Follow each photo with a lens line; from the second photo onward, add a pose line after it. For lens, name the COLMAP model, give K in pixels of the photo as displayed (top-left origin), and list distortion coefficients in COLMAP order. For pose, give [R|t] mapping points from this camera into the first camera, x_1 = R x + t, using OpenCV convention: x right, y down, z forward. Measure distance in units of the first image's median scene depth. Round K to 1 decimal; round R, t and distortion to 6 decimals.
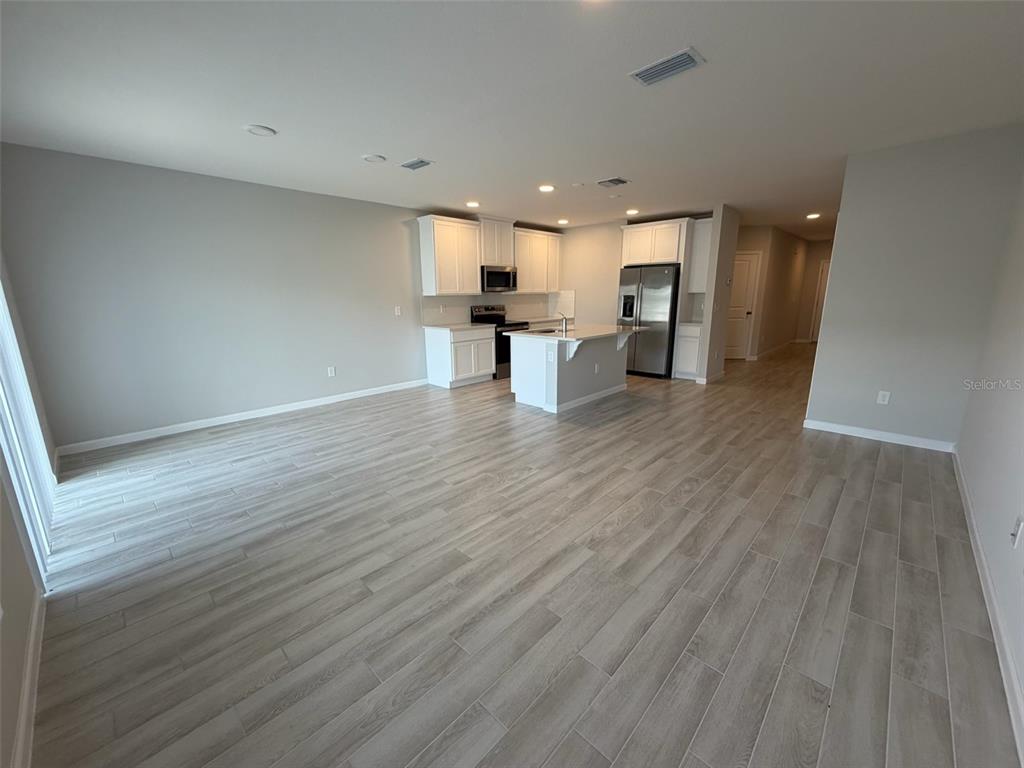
lens RADIAL K [[405.3, 0, 505.6], [0, 405.3, 382.9], [0, 0, 1]] dist [0.000644, 0.000188]
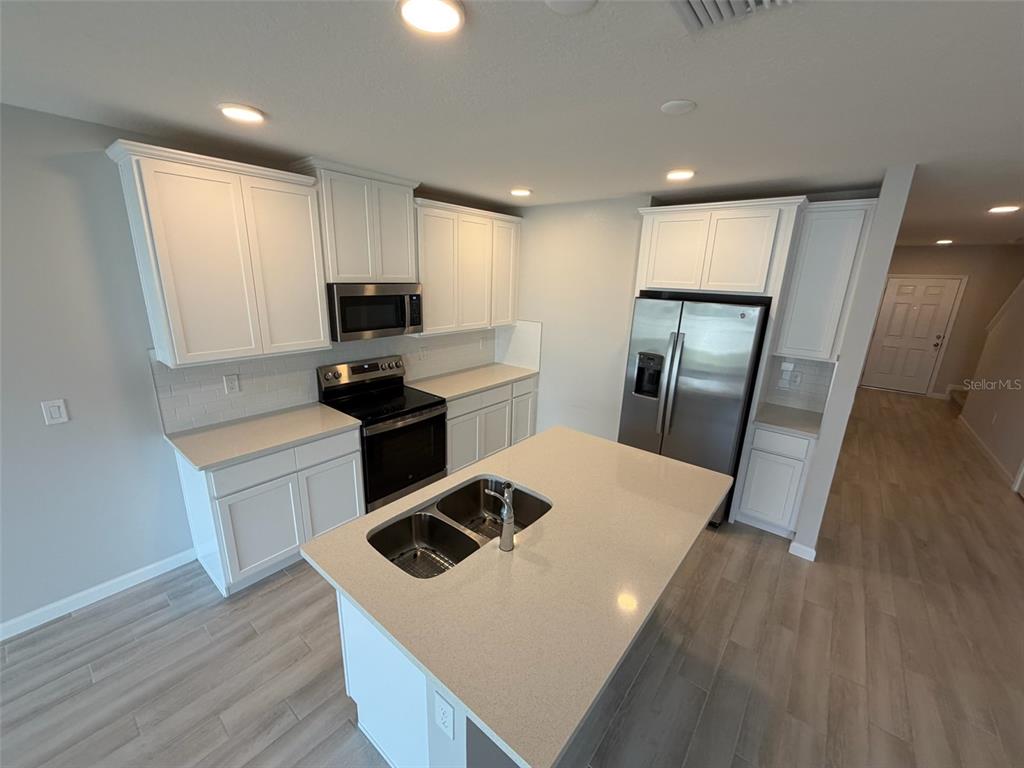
lens RADIAL K [[405.3, 0, 513.1], [0, 405.3, 381.1], [0, 0, 1]] dist [0.000644, 0.000188]
pose [[0.994453, 0.012253, 0.104466, 0.090674], [-0.016233, 0.999171, 0.037334, -0.202810], [-0.103922, -0.038823, 0.993827, 0.544103]]
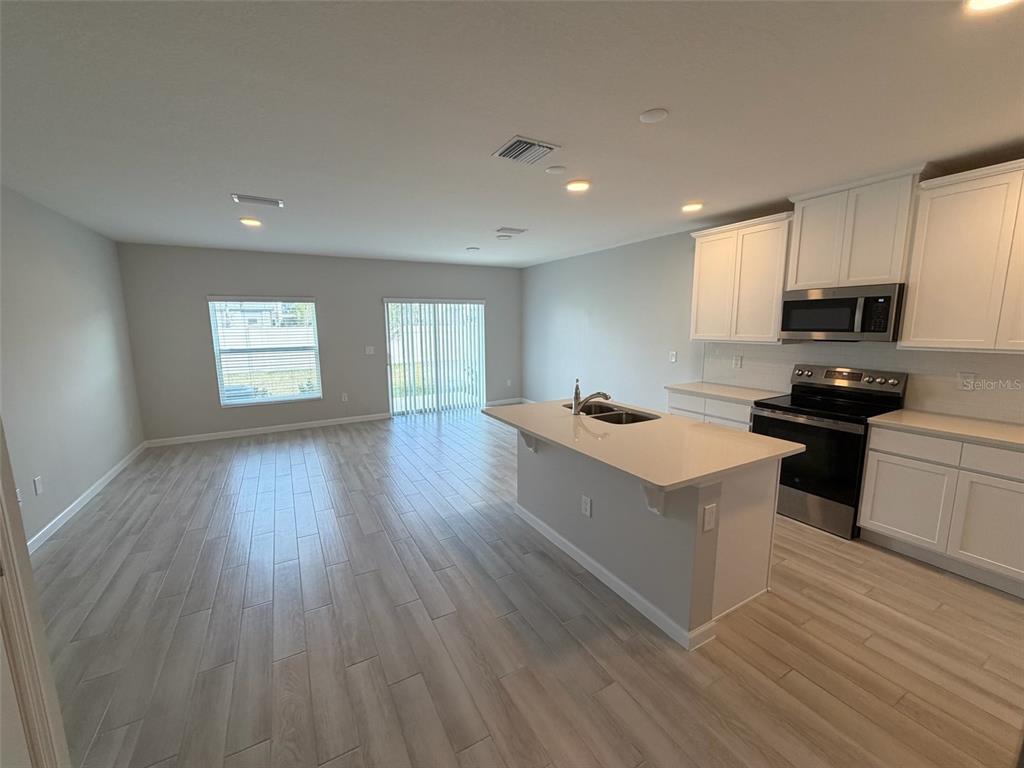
lens RADIAL K [[405.3, 0, 510.9], [0, 405.3, 383.2], [0, 0, 1]] dist [0.000644, 0.000188]
pose [[-0.275556, 0.155725, -0.948588, 0.559812], [-0.196671, 0.956785, 0.214202, -0.214021], [0.940952, 0.245584, -0.233021, 0.803857]]
